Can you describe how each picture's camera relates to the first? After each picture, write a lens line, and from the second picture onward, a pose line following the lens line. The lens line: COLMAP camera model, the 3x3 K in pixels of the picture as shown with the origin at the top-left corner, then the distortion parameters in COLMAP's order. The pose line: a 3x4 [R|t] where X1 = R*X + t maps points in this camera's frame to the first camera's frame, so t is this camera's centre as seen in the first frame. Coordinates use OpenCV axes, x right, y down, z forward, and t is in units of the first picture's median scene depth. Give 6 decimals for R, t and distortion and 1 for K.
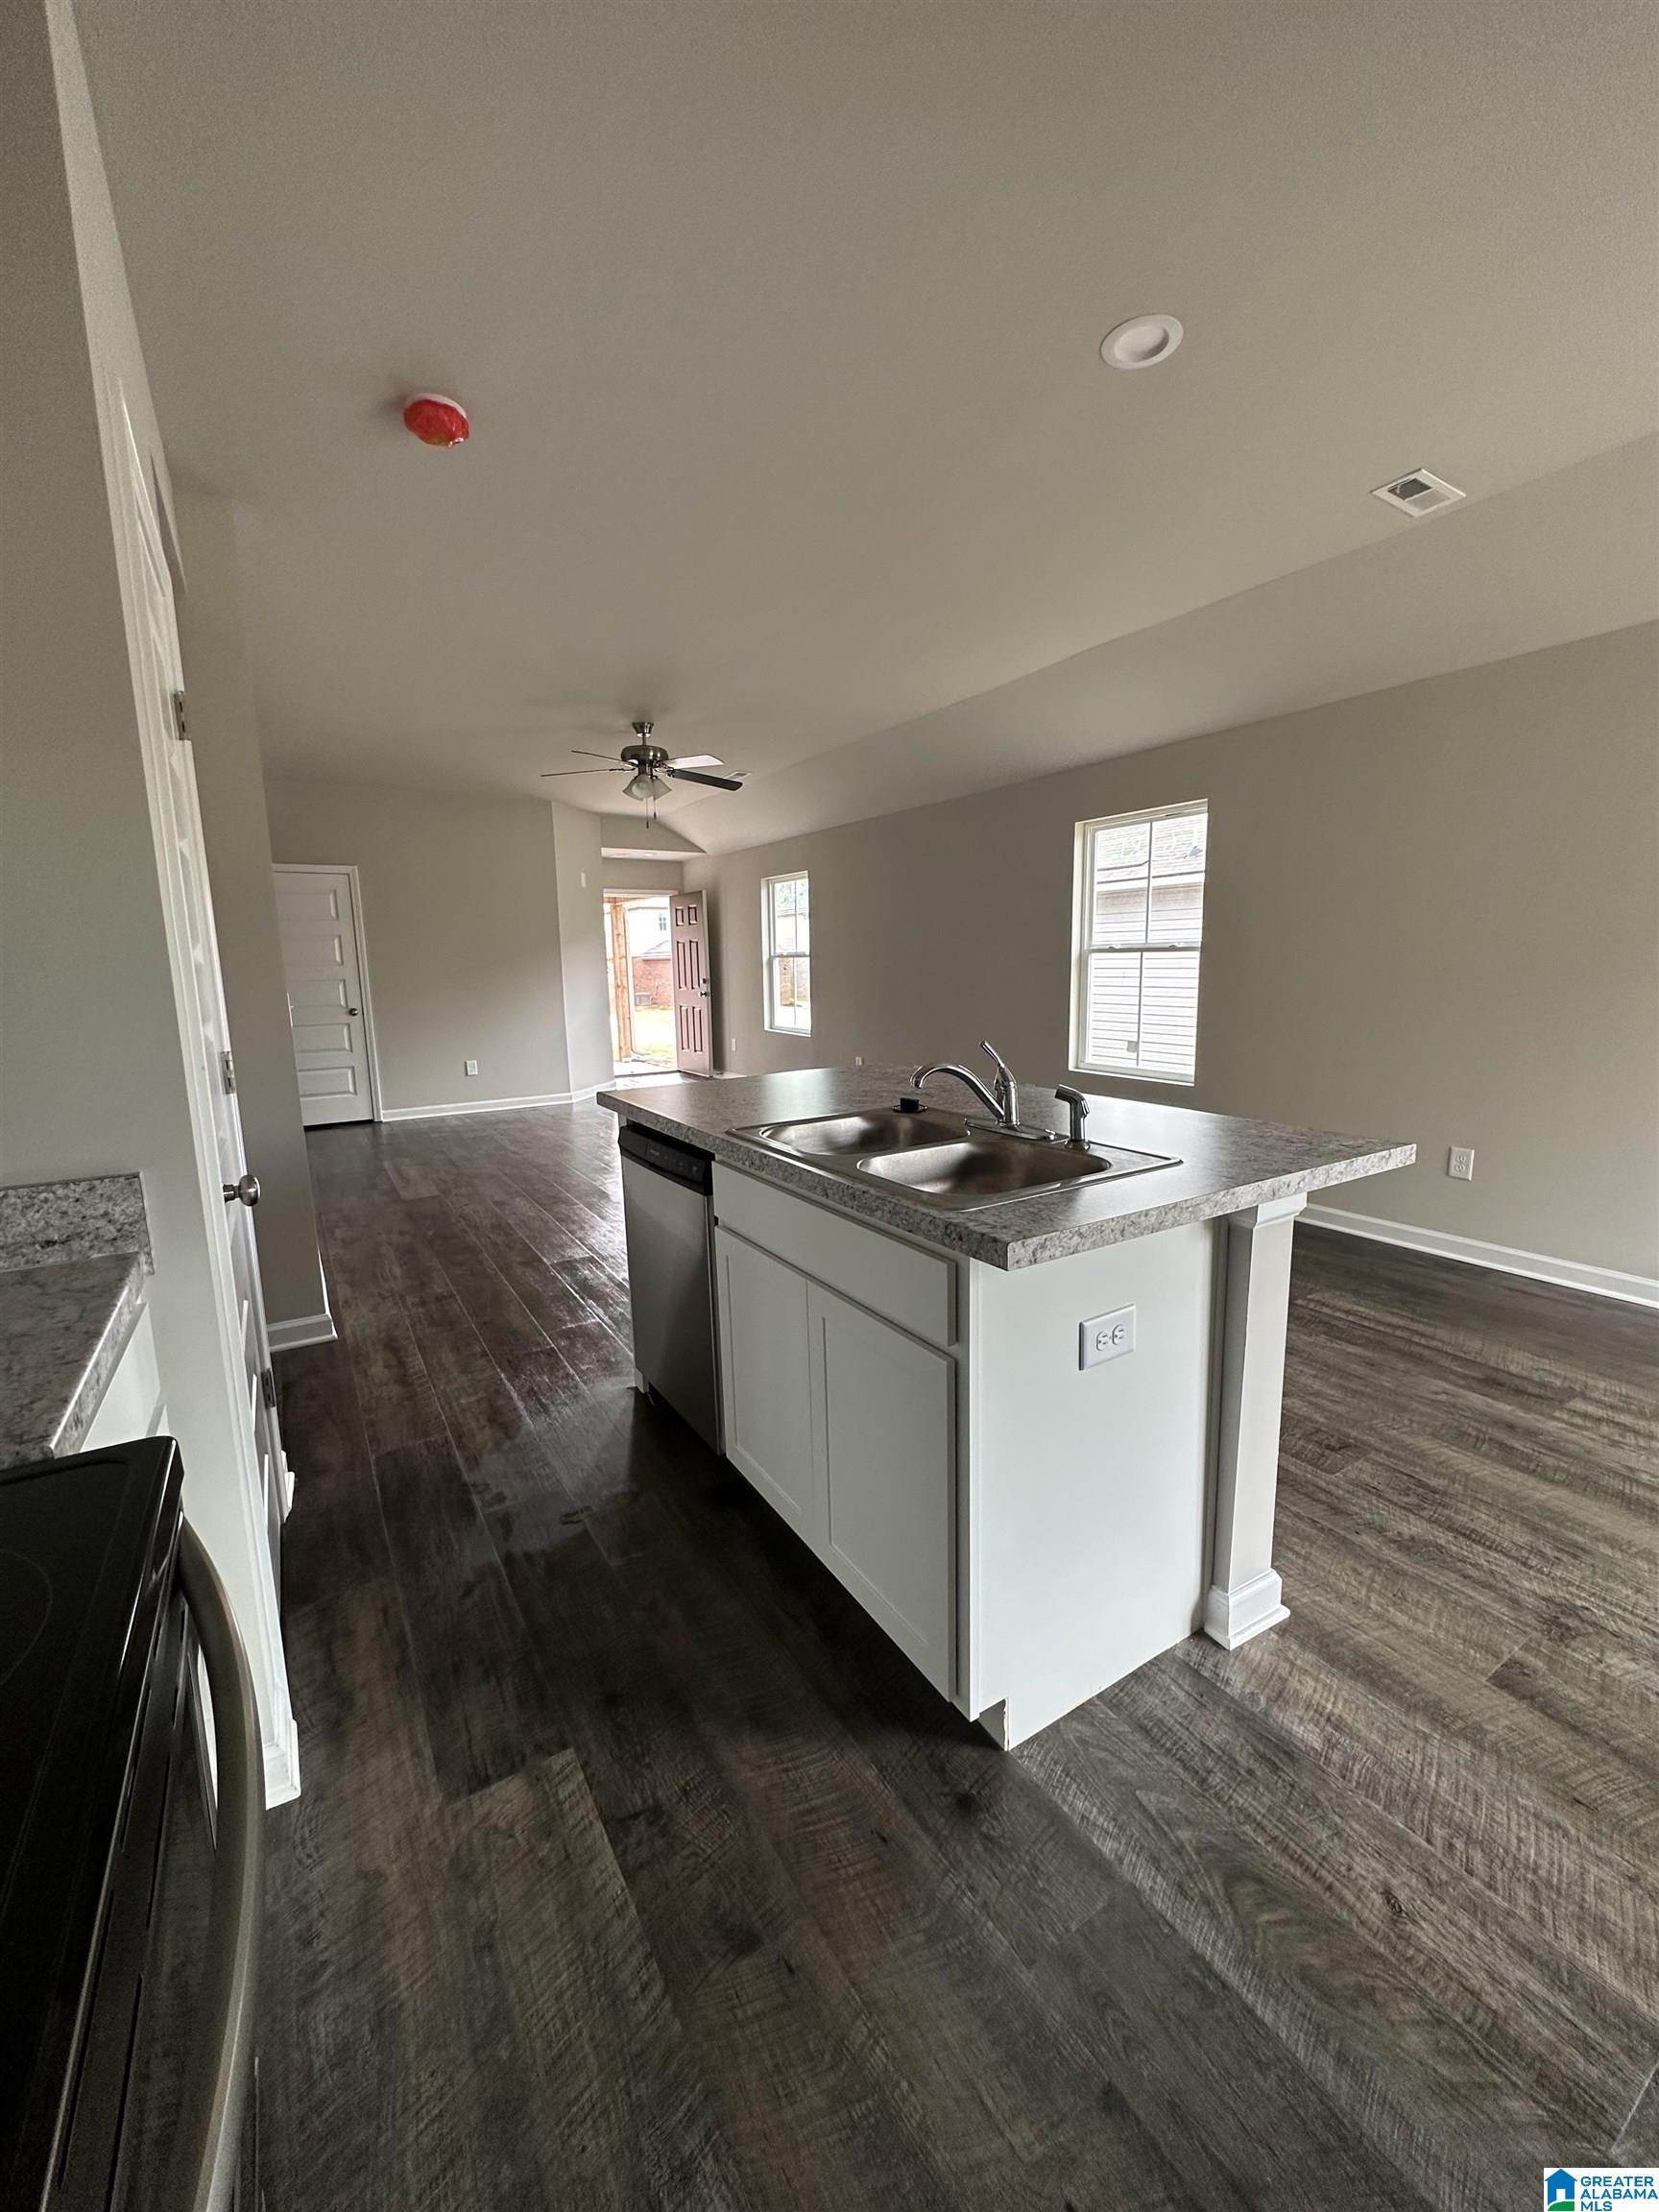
lens RADIAL K [[889.1, 0, 822.3], [0, 889.1, 1110.2], [0, 0, 1]] dist [0.002044, 0.000132]
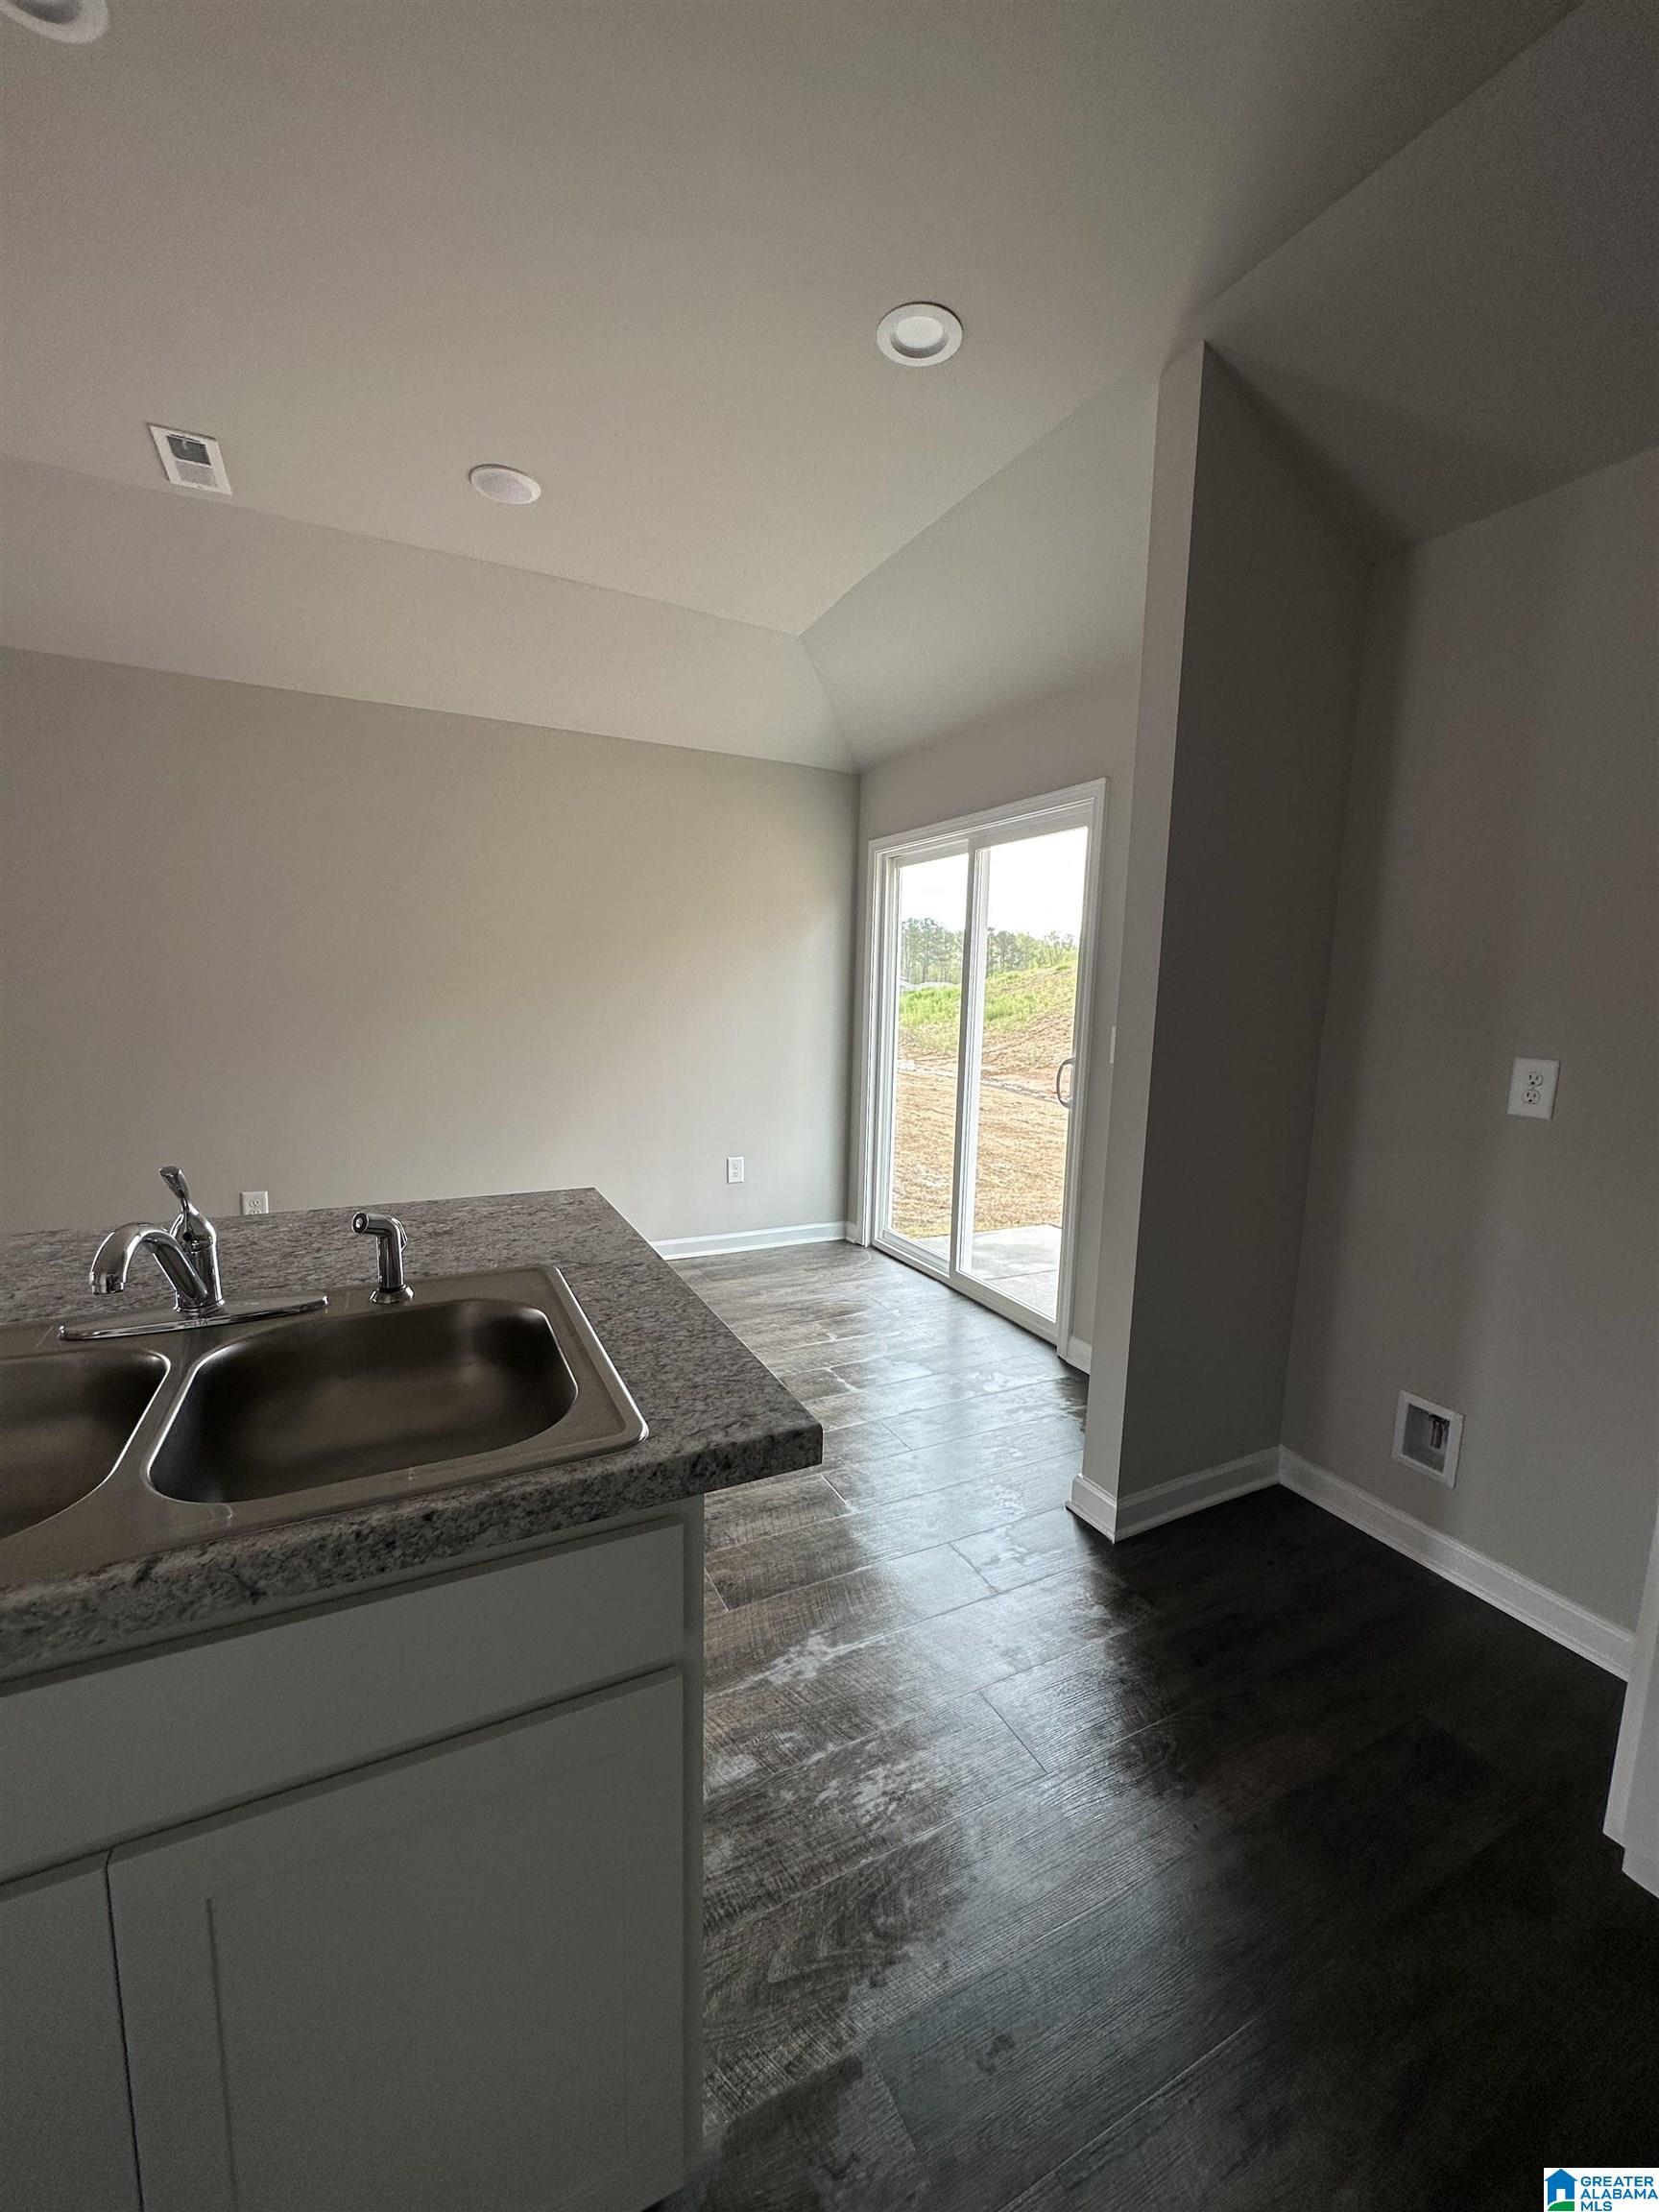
lens RADIAL K [[889.1, 0, 836.3], [0, 889.1, 1102.9], [0, 0, 1]] dist [0.002044, 0.000132]
pose [[0.080755, -0.112488, 0.990366, -0.392290], [0.139530, 0.985103, 0.100513, -0.148116], [-0.986920, 0.130068, 0.095247, 0.722176]]
